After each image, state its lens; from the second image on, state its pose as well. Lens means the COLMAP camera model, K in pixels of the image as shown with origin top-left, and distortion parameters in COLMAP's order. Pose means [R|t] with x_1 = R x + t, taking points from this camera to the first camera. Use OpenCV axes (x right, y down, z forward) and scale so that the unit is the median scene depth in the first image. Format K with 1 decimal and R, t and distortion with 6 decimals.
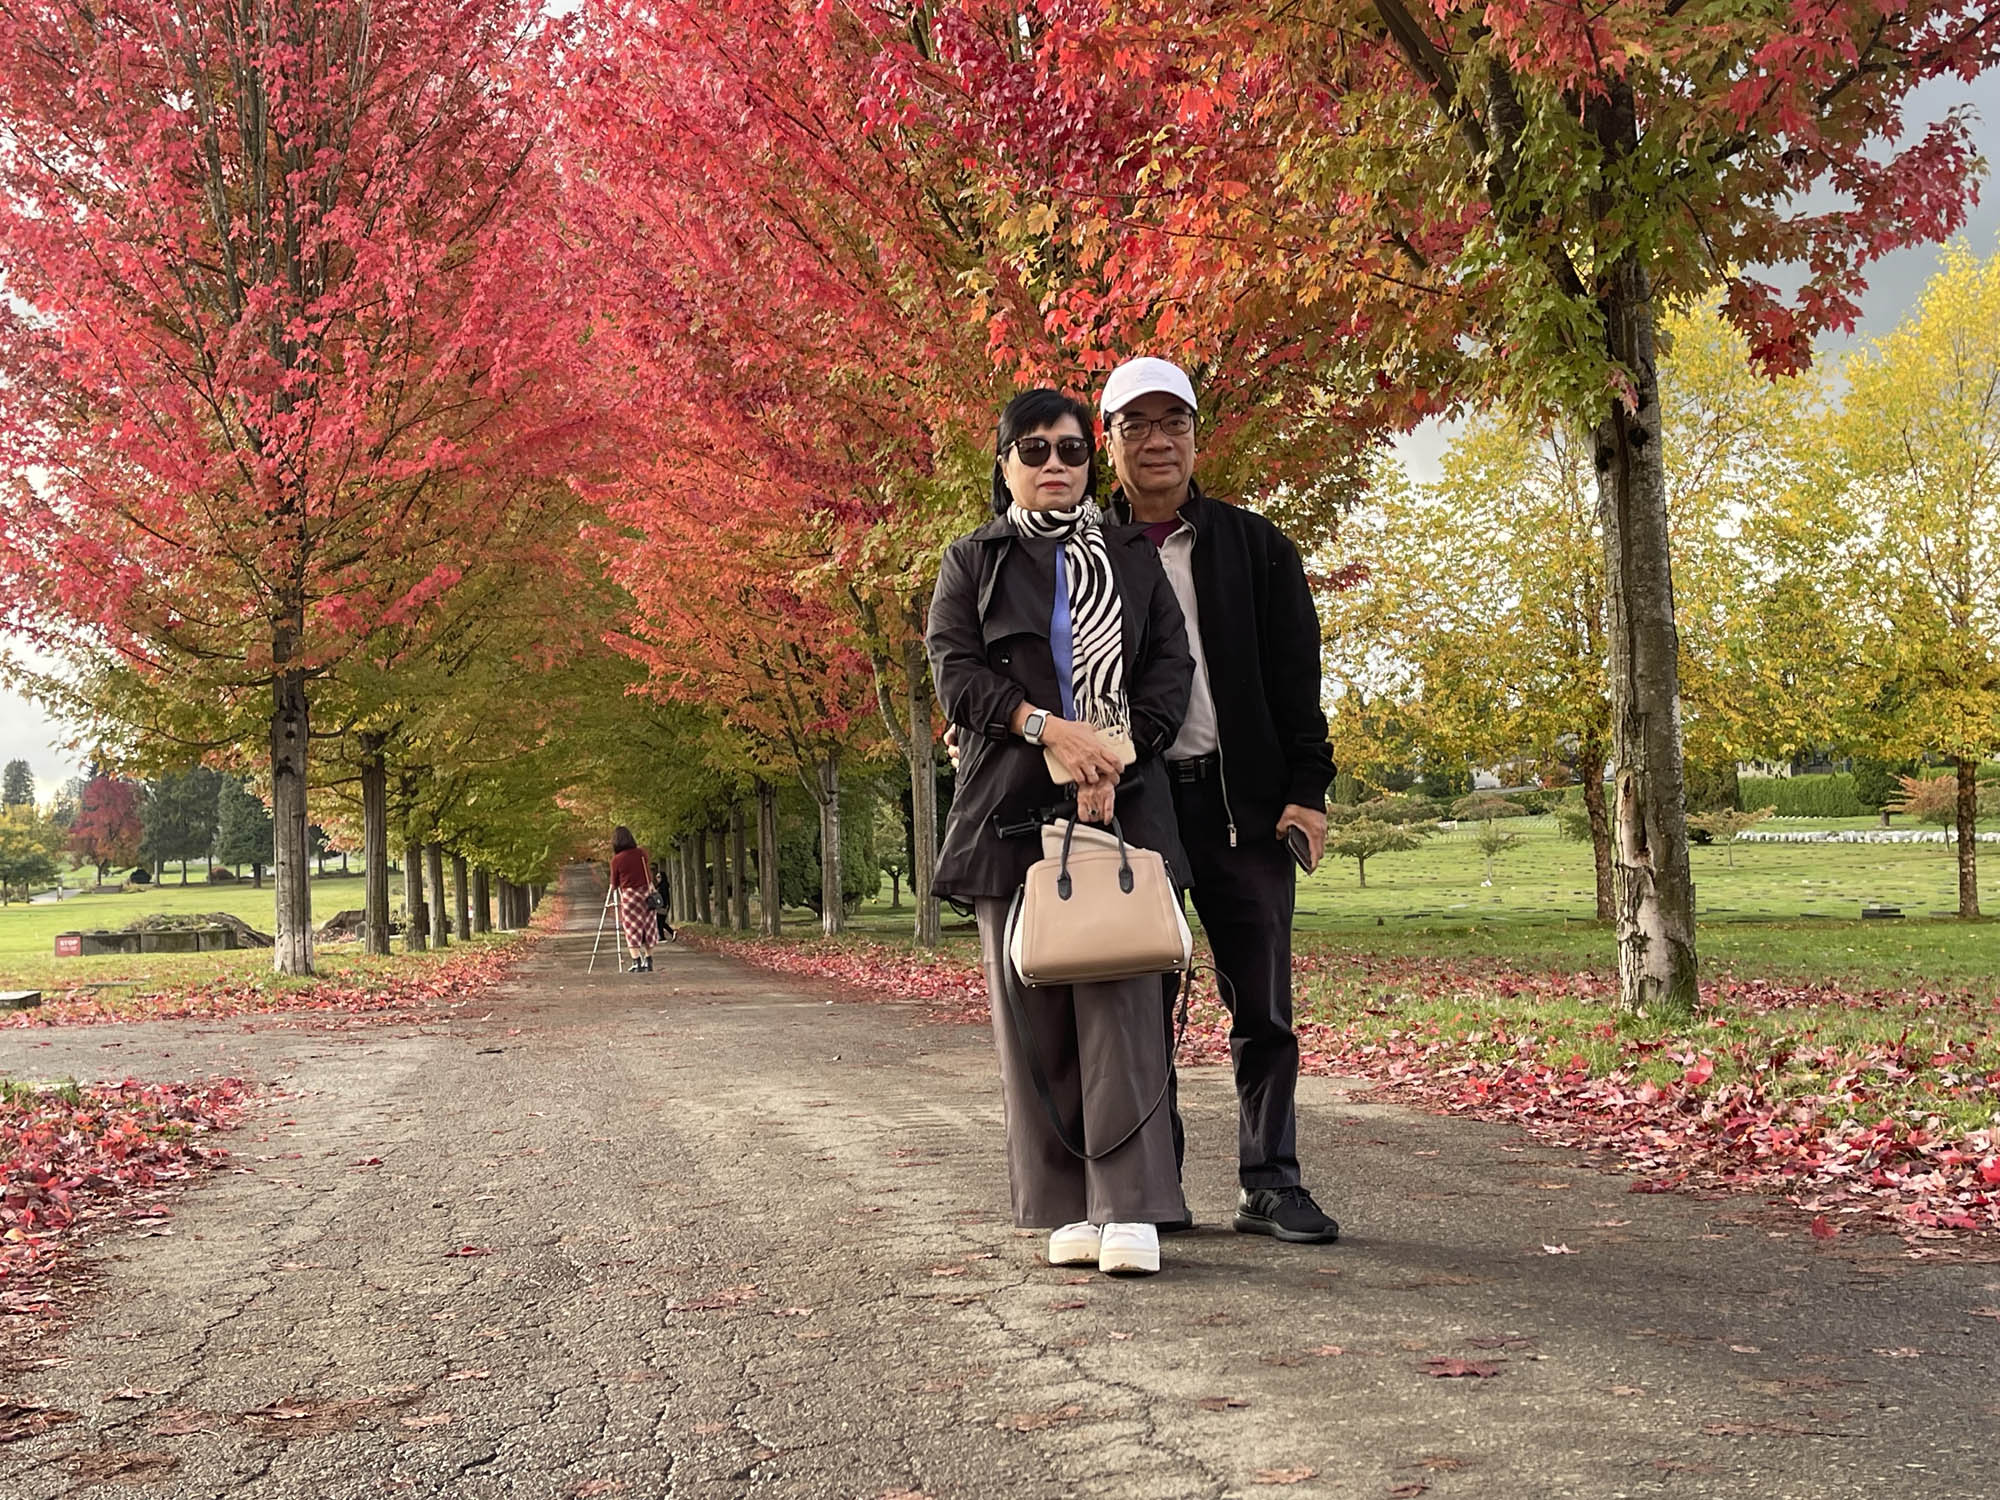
lens RADIAL K [[2453.8, 0, 964.5], [0, 2453.8, 730.2], [0, 0, 1]] dist [0.132437, -0.268529]
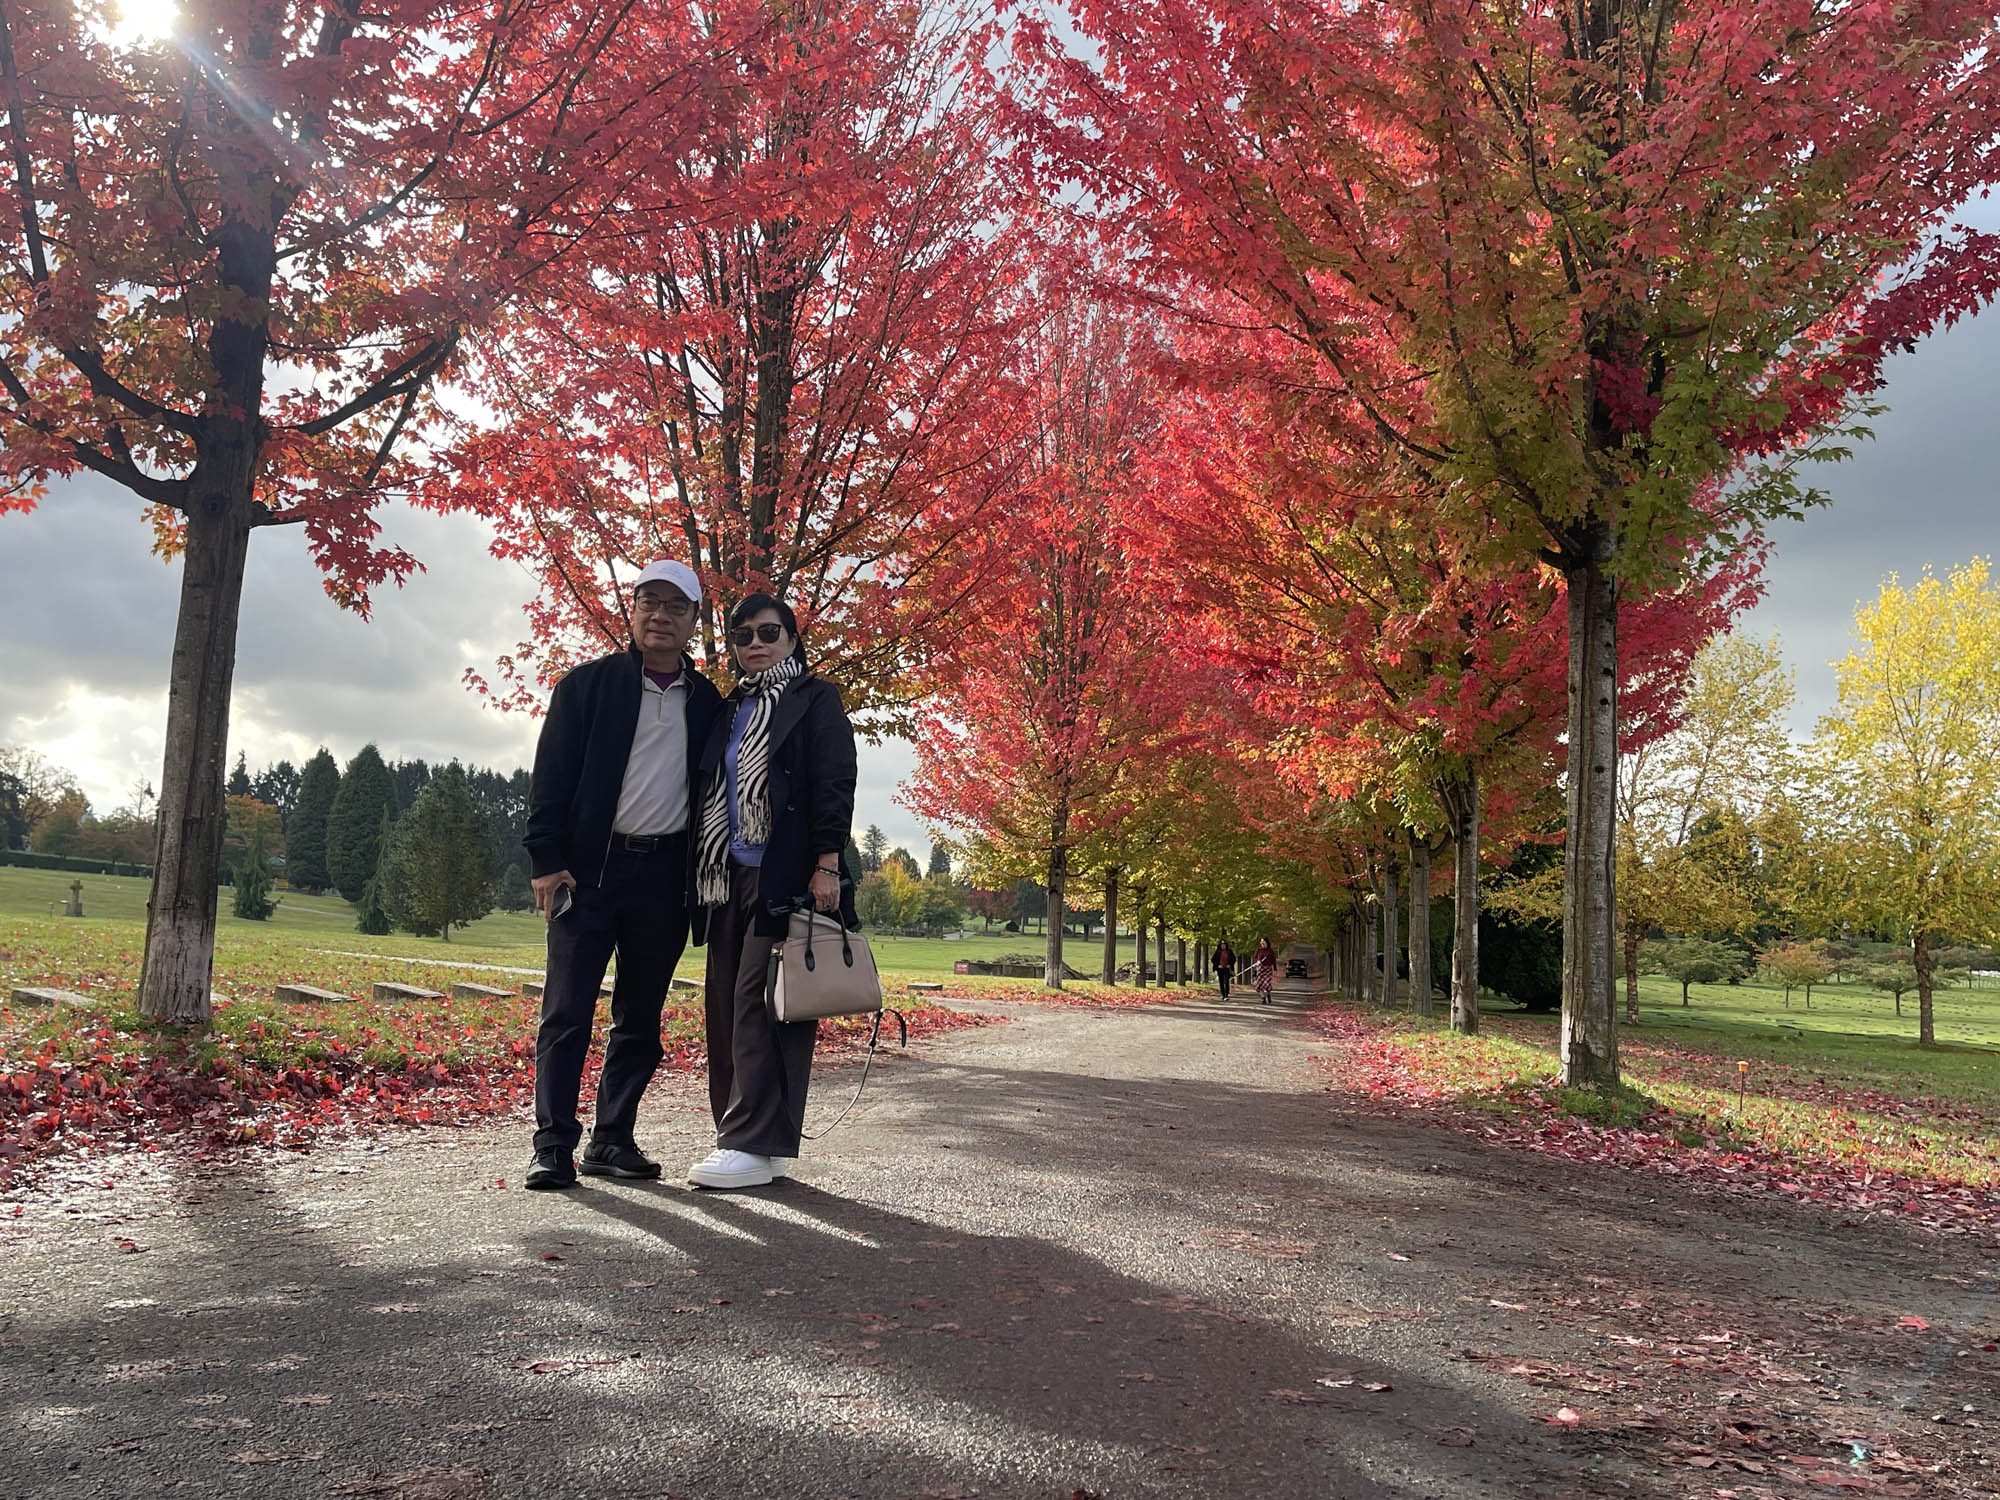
lens RADIAL K [[1815.4, 0, 1006.8], [0, 1815.4, 725.5], [0, 0, 1]] dist [0.054274, -0.024512]
pose [[0.944424, 0.044719, -0.325673, 0.193540], [-0.065582, 0.996419, -0.053361, -0.040940], [0.322121, 0.071754, 0.943975, -0.509569]]
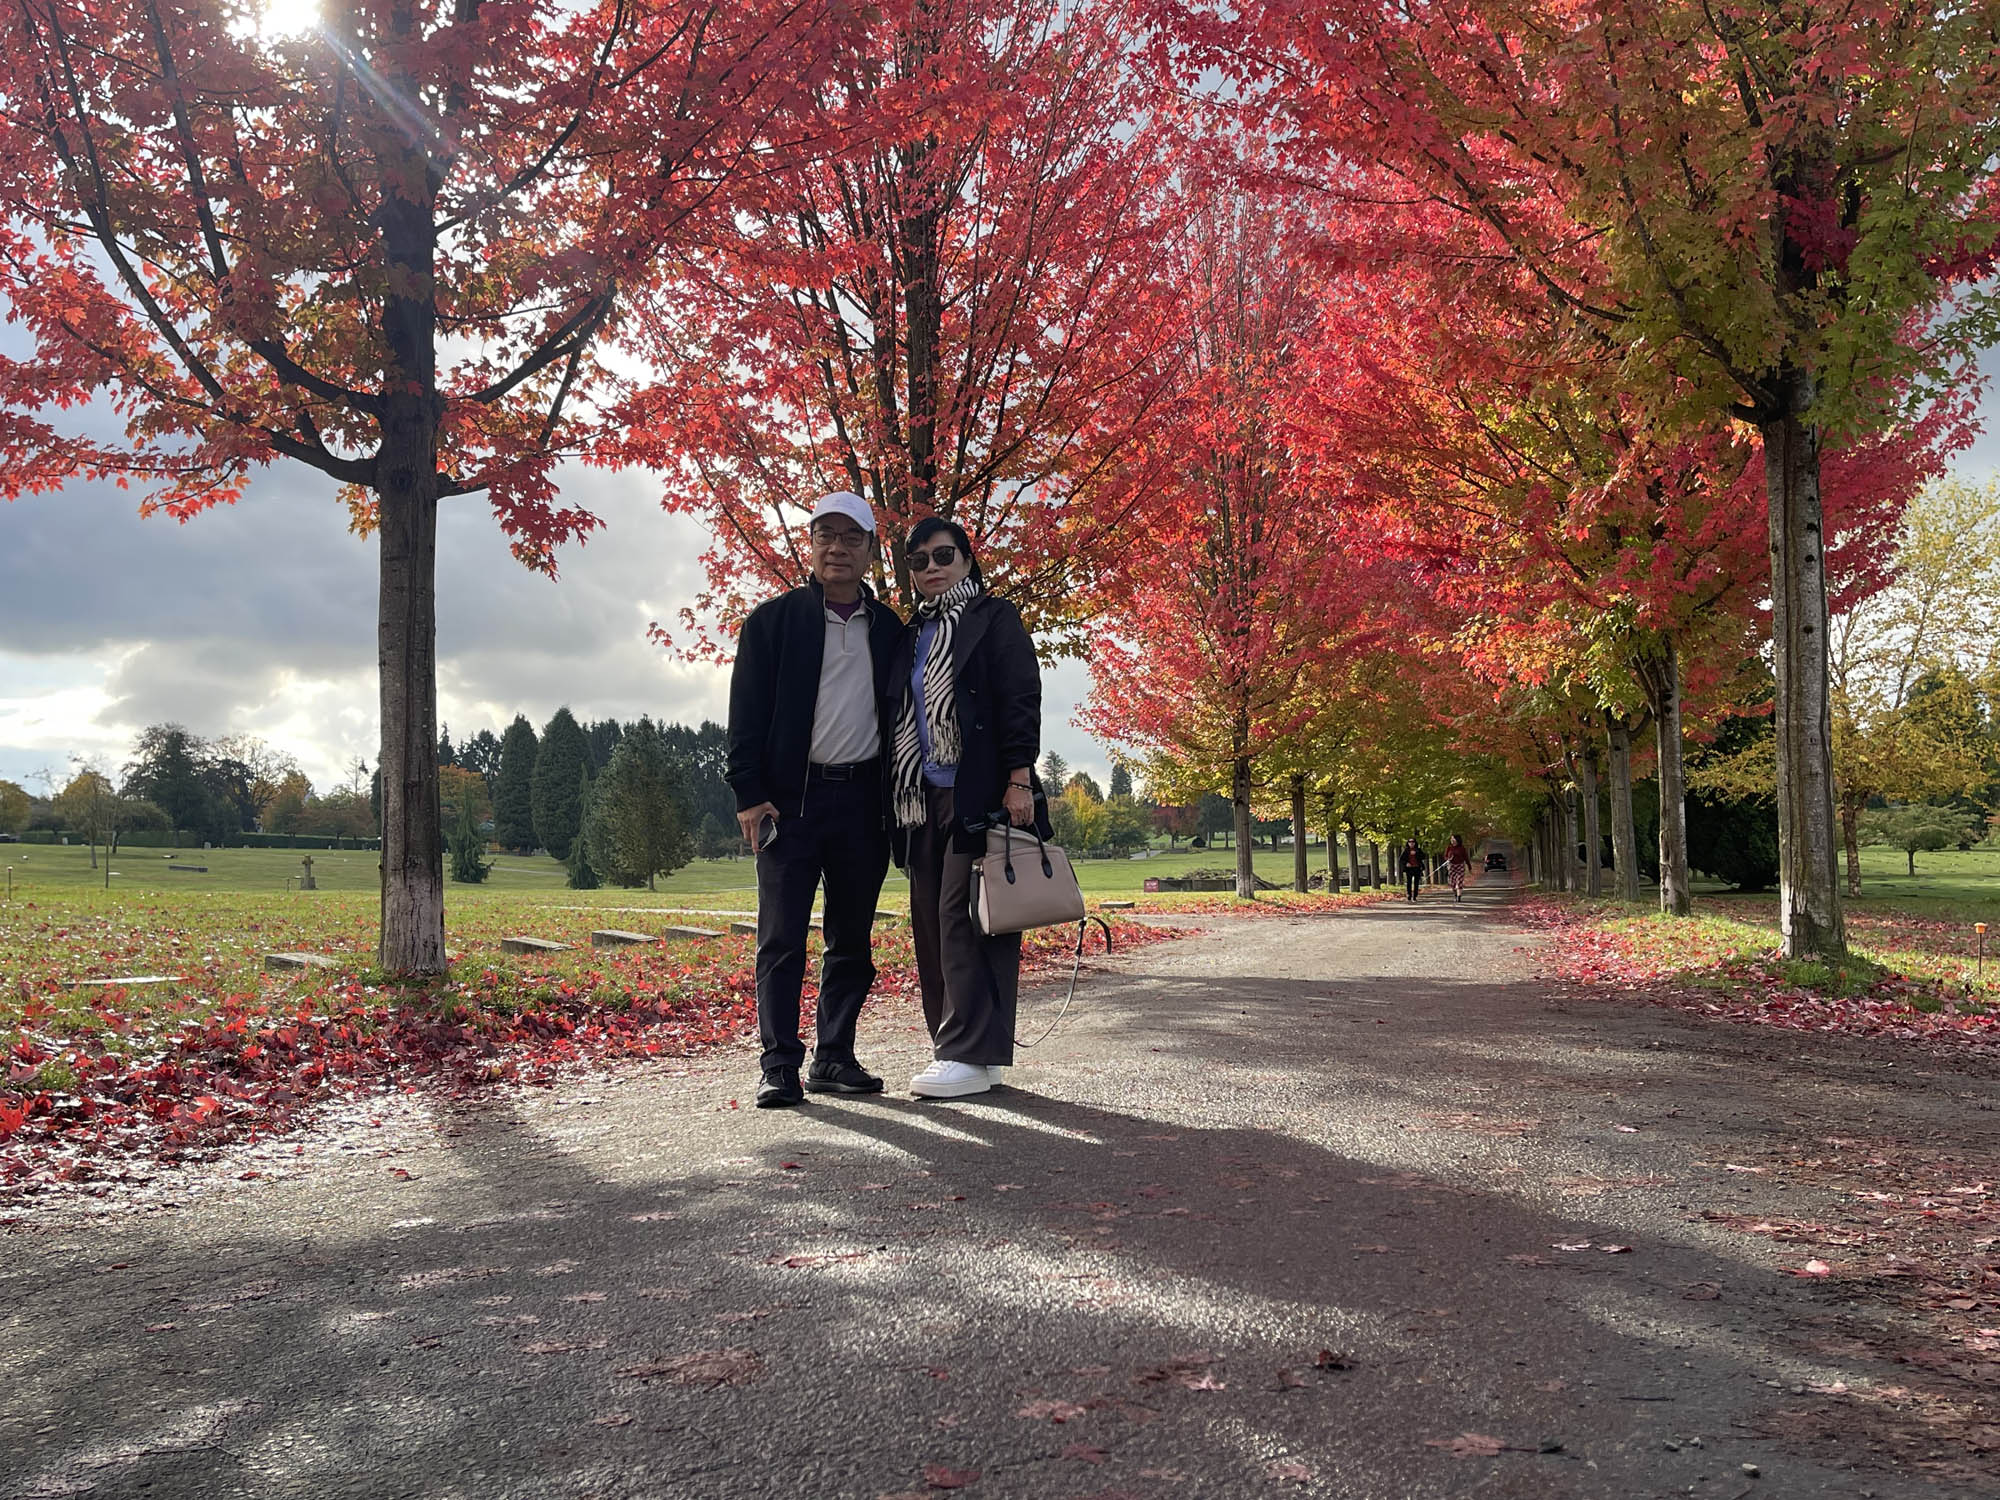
lens RADIAL K [[1817.4, 0, 1000.0], [0, 1817.4, 759.6], [0, 0, 1]] dist [0.053477, -0.021050]
pose [[0.908604, -0.002780, -0.417648, 0.192888], [0.007928, 0.999912, 0.010590, -0.039188], [0.417582, -0.012934, 0.908547, -0.510860]]
